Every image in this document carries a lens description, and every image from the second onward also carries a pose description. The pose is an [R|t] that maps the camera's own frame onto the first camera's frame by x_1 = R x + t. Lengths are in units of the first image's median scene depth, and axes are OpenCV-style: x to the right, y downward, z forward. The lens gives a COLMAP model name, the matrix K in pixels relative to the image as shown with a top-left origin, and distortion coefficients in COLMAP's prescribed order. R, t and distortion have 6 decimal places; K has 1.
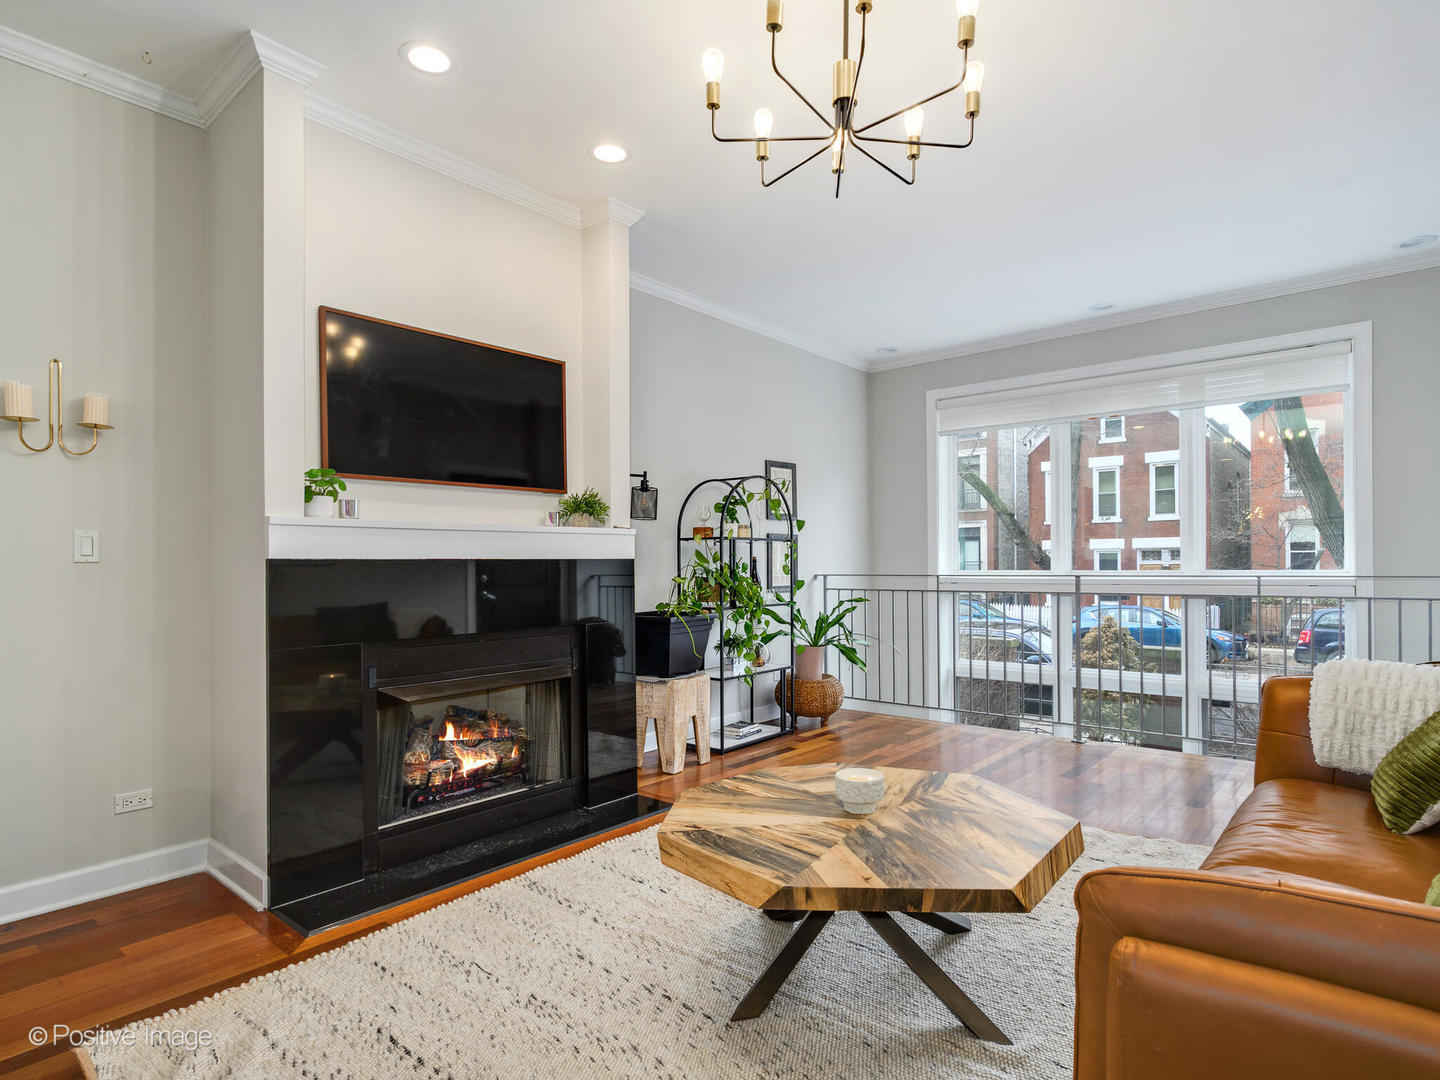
lens RADIAL K [[766.7, 0, 757.3], [0, 766.7, 562.0], [0, 0, 1]] dist [-0.004082, 0.000756]
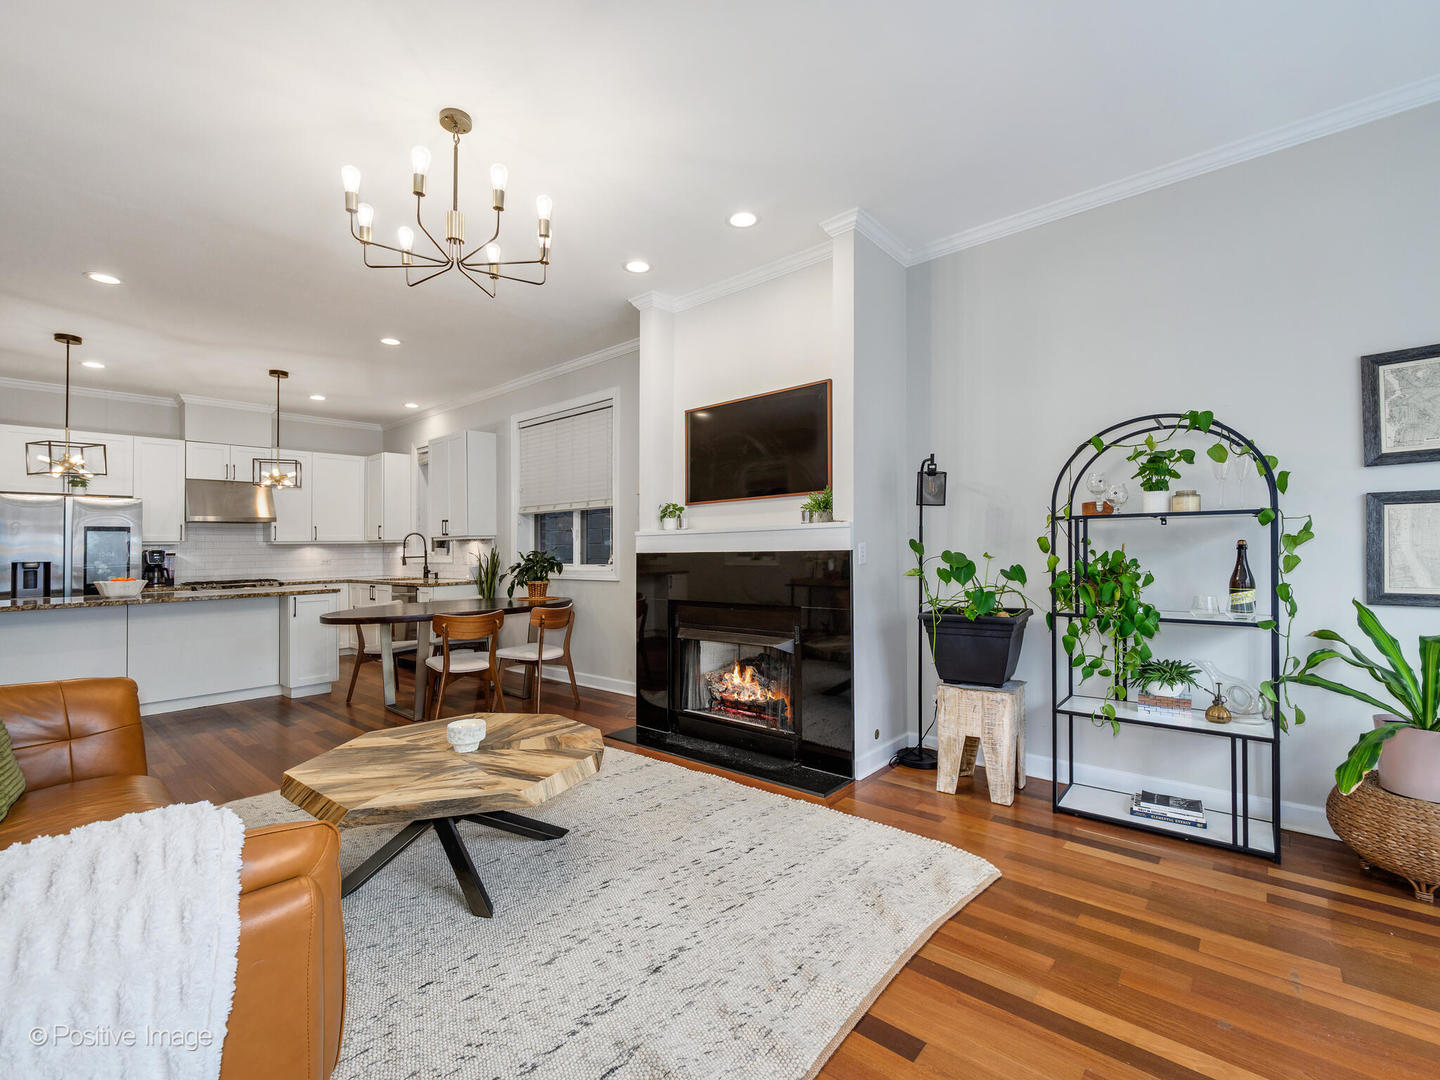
lens RADIAL K [[667.0, 0, 715.7], [0, 667.0, 540.6], [0, 0, 1]] dist [-0.000721, 0.000553]
pose [[-0.051364, 0.001599, -0.998679, 0.818079], [0.023306, 0.999728, 0.000402, -0.025500], [0.998408, -0.023254, -0.051388, 0.951050]]
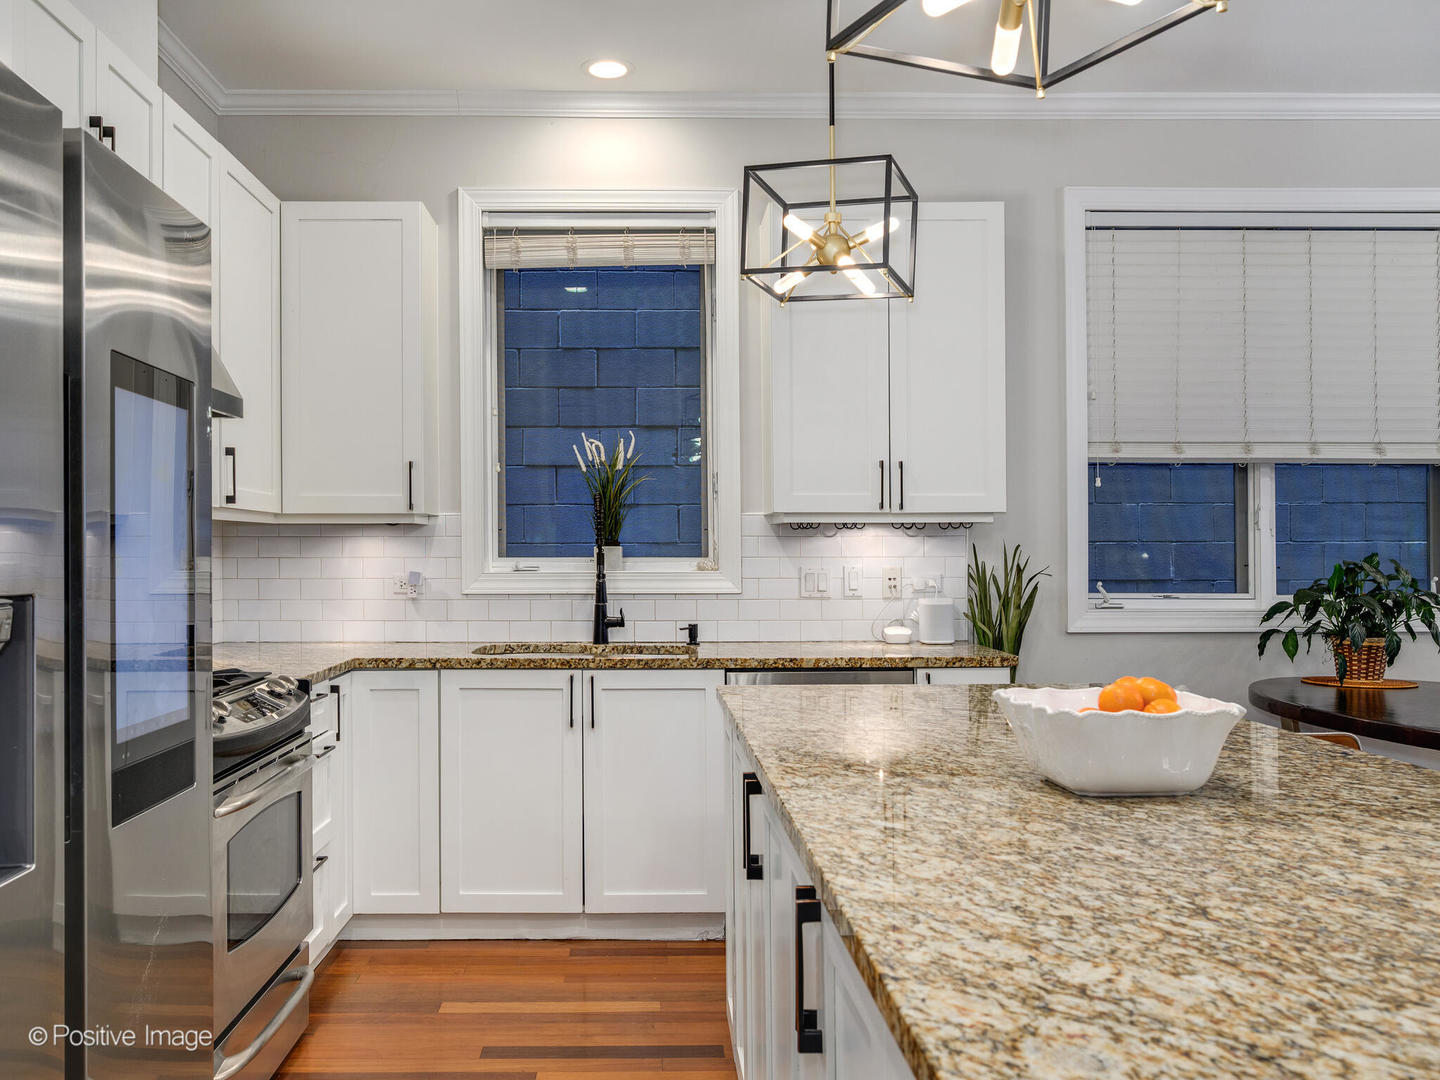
lens RADIAL K [[1257.9, 0, 659.6], [0, 1257.9, 551.2], [0, 0, 1]] dist [-0.003076, -0.007483]
pose [[0.636203, 0.005840, -0.771500, -0.294551], [-0.000363, 0.999974, 0.007270, -0.026178], [0.771522, -0.004345, 0.636188, -0.860789]]
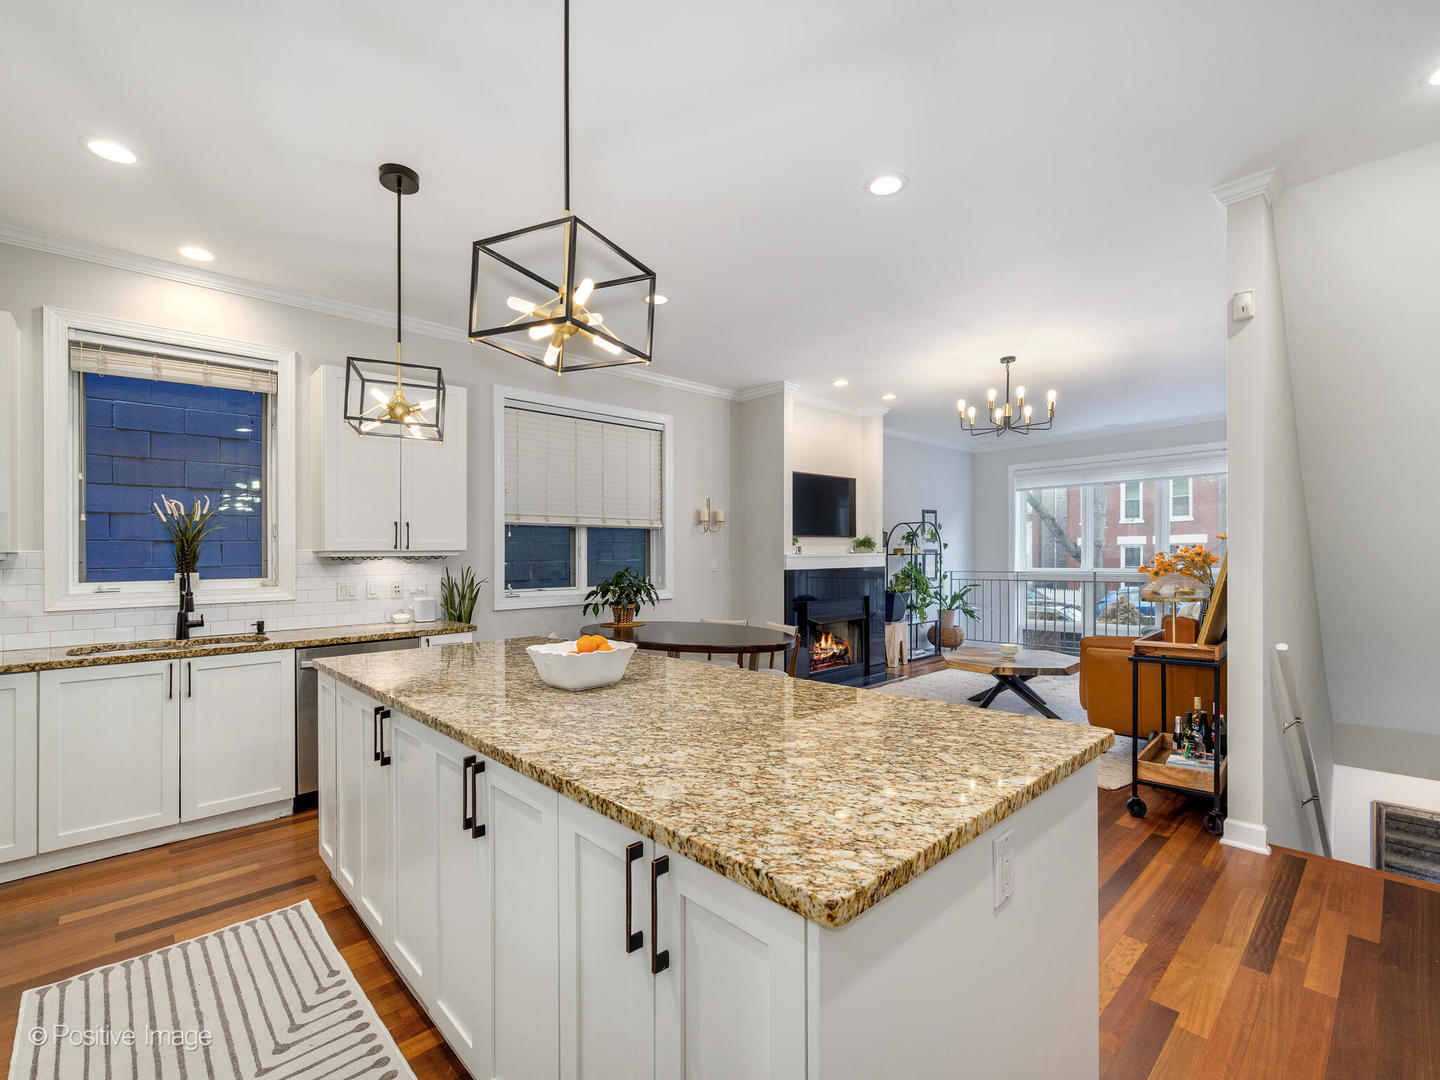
lens RADIAL K [[658.6, 0, 773.0], [0, 658.6, 562.8], [0, 0, 1]] dist [-0.007809, -0.000173]
pose [[0.996854, -0.000293, -0.079262, -0.358908], [0.001635, 0.999856, 0.016871, -0.051830], [0.079245, -0.016947, 0.996711, -0.996266]]
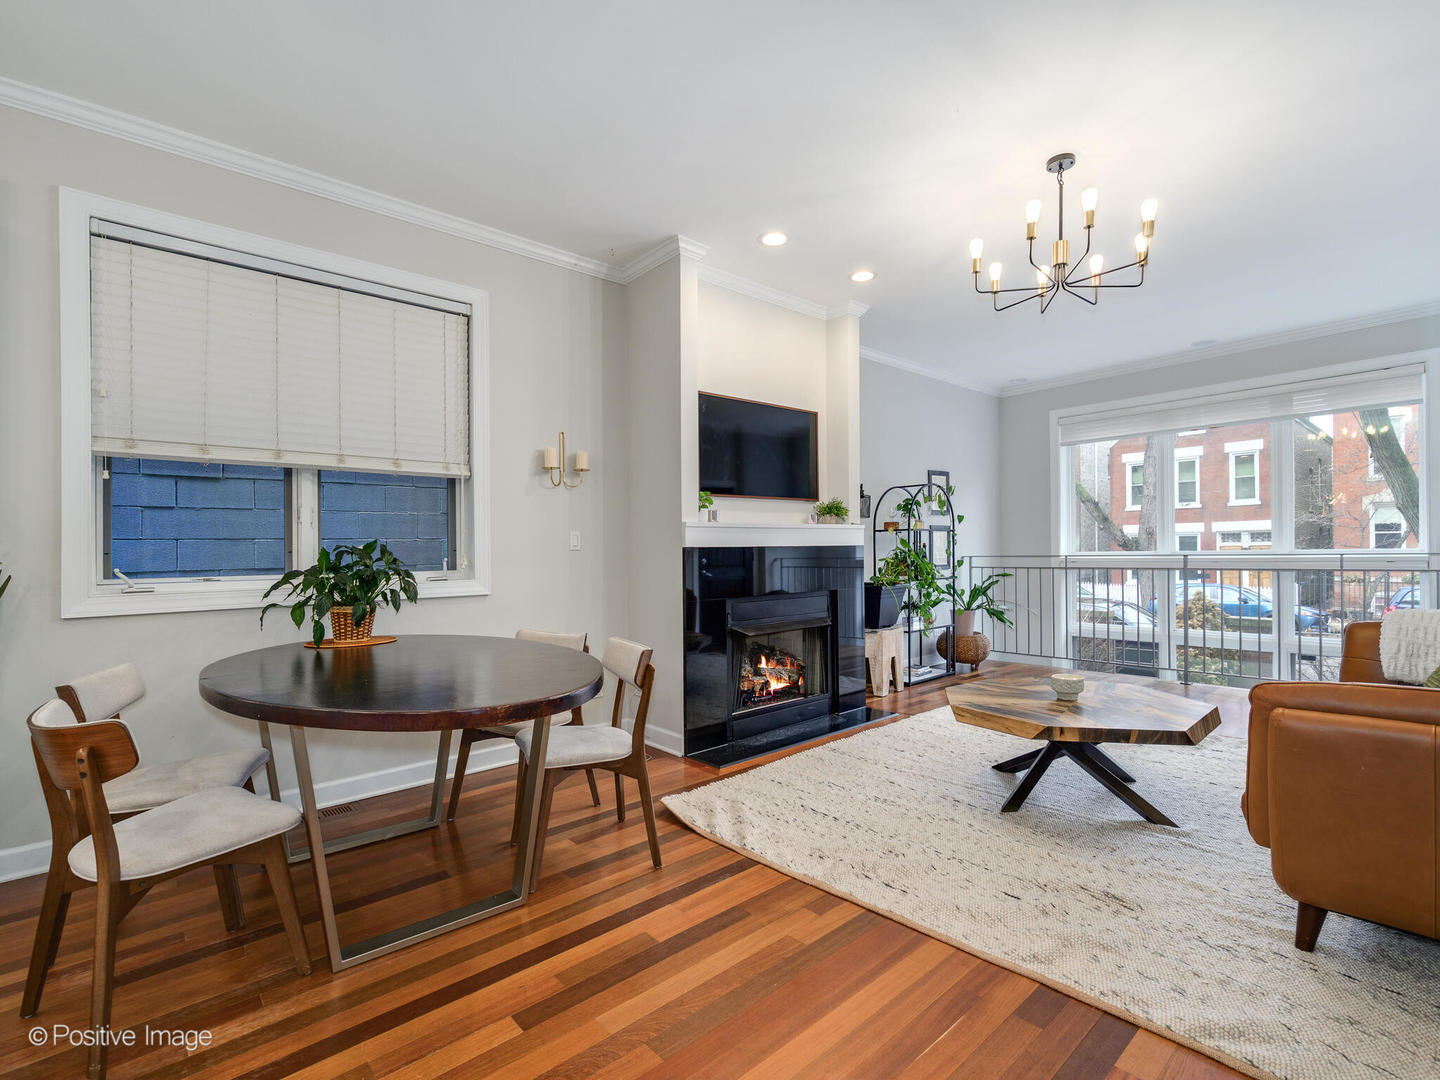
lens RADIAL K [[667.0, 0, 754.6], [0, 667.0, 556.8], [0, 0, 1]] dist [-0.000721, 0.000553]
pose [[0.989970, -0.007232, -0.141093, -0.201537], [0.009160, 0.999873, 0.013020, -0.000794], [0.140981, -0.014182, 0.989911, -0.306361]]
